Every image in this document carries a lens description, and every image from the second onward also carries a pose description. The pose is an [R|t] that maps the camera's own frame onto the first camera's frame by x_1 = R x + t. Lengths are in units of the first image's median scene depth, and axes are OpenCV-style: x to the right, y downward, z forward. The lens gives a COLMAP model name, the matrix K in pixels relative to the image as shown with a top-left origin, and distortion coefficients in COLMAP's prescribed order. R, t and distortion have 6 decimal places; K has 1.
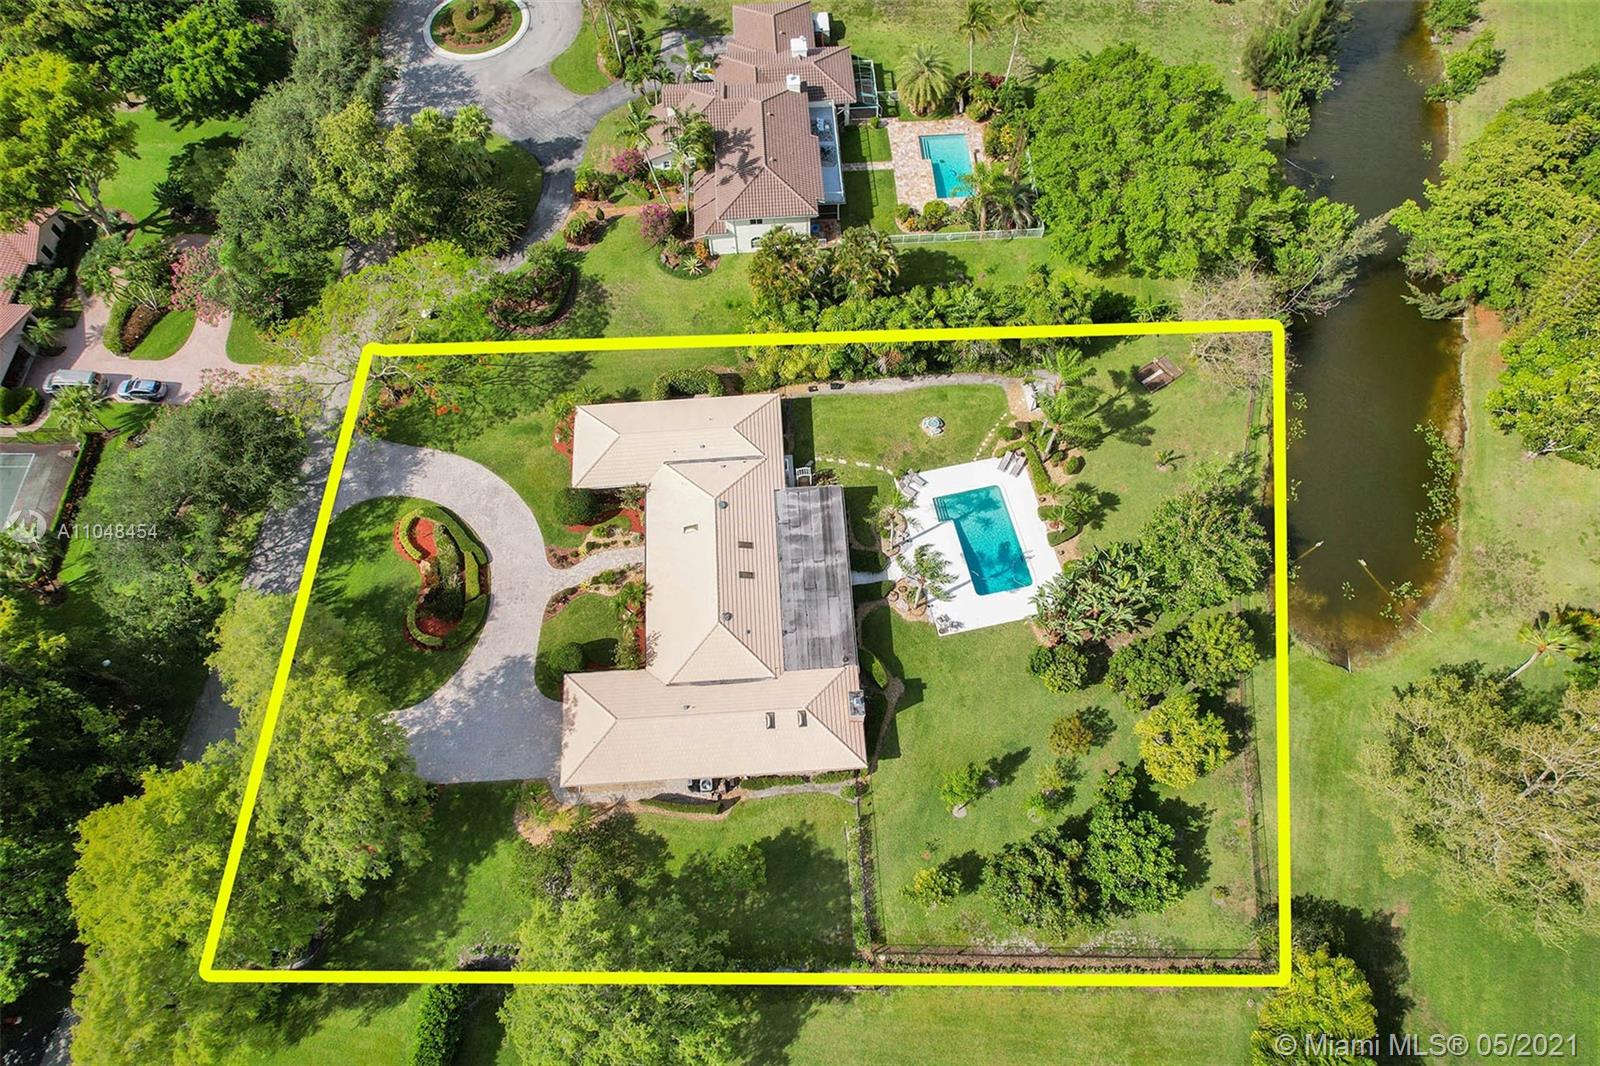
lens RADIAL K [[1039.5, 0, 800.0], [0, 1039.5, 533.0], [0, 0, 1]] dist [-0.072085, 0.064203]
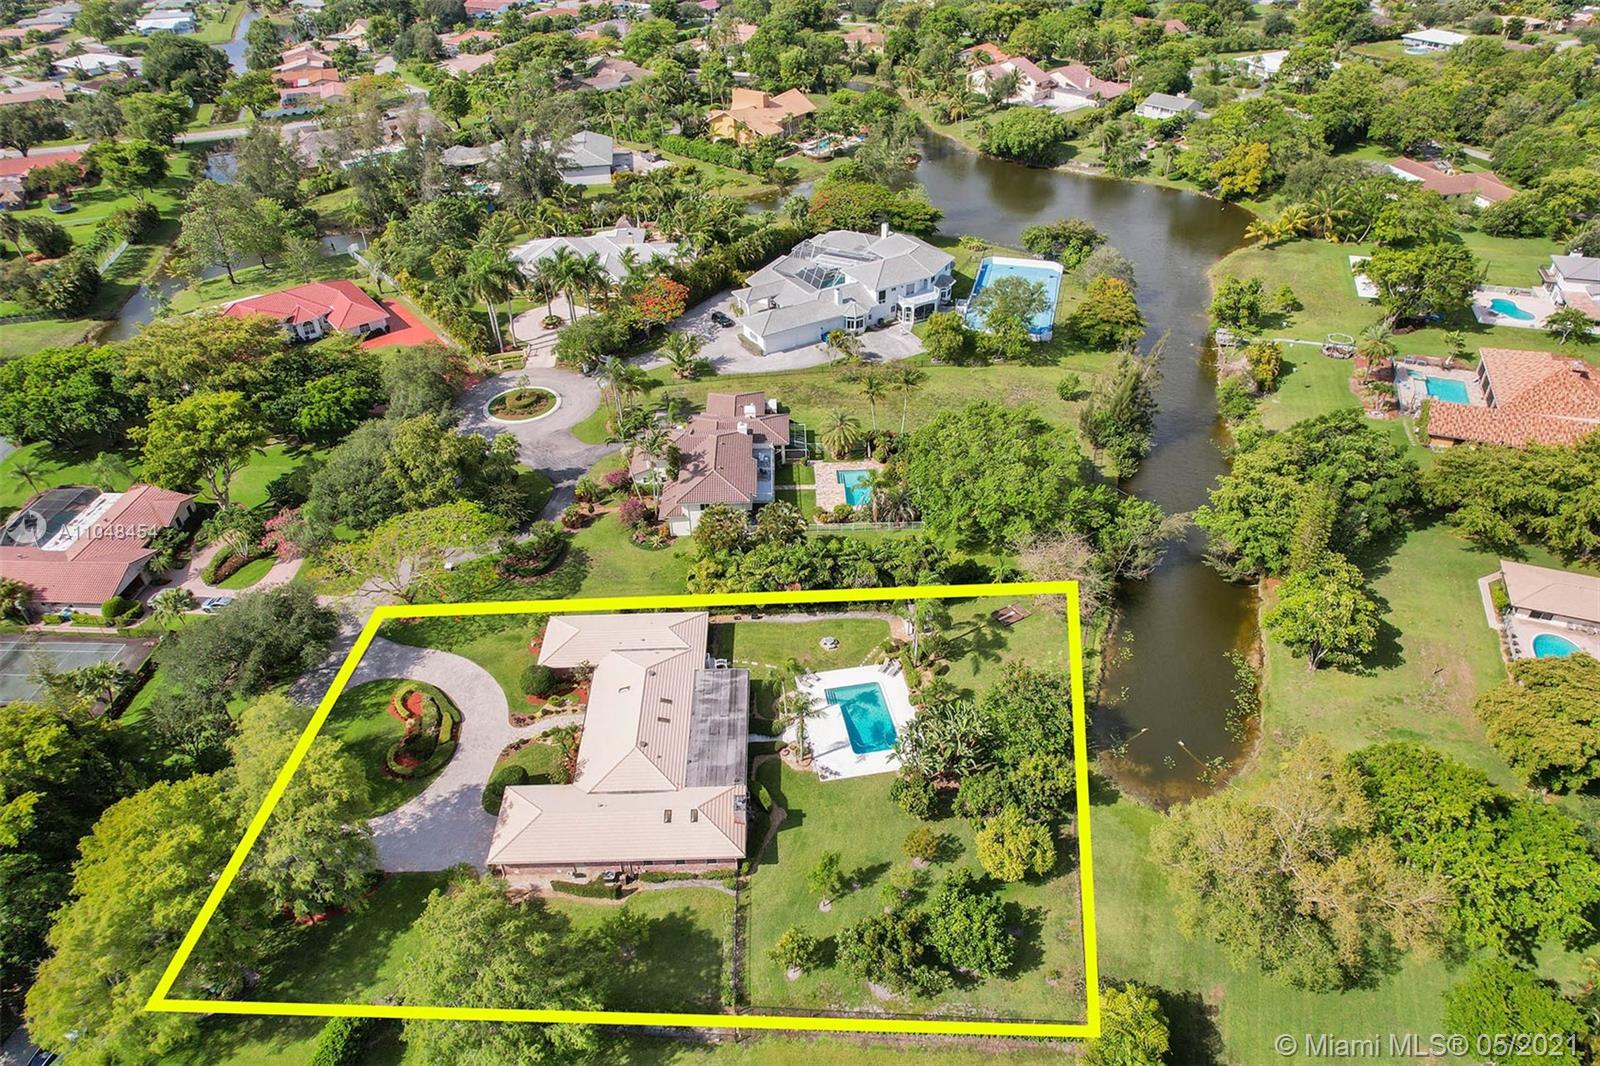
lens RADIAL K [[1047.5, 0, 800.0], [0, 1047.5, 533.0], [0, 0, 1]] dist [-0.046732, 0.001289]
pose [[0.999299, 0.020040, -0.031625, 0.136087], [-0.032573, 0.881829, -0.470443, 0.395001], [0.018460, 0.471143, 0.881864, -0.194697]]
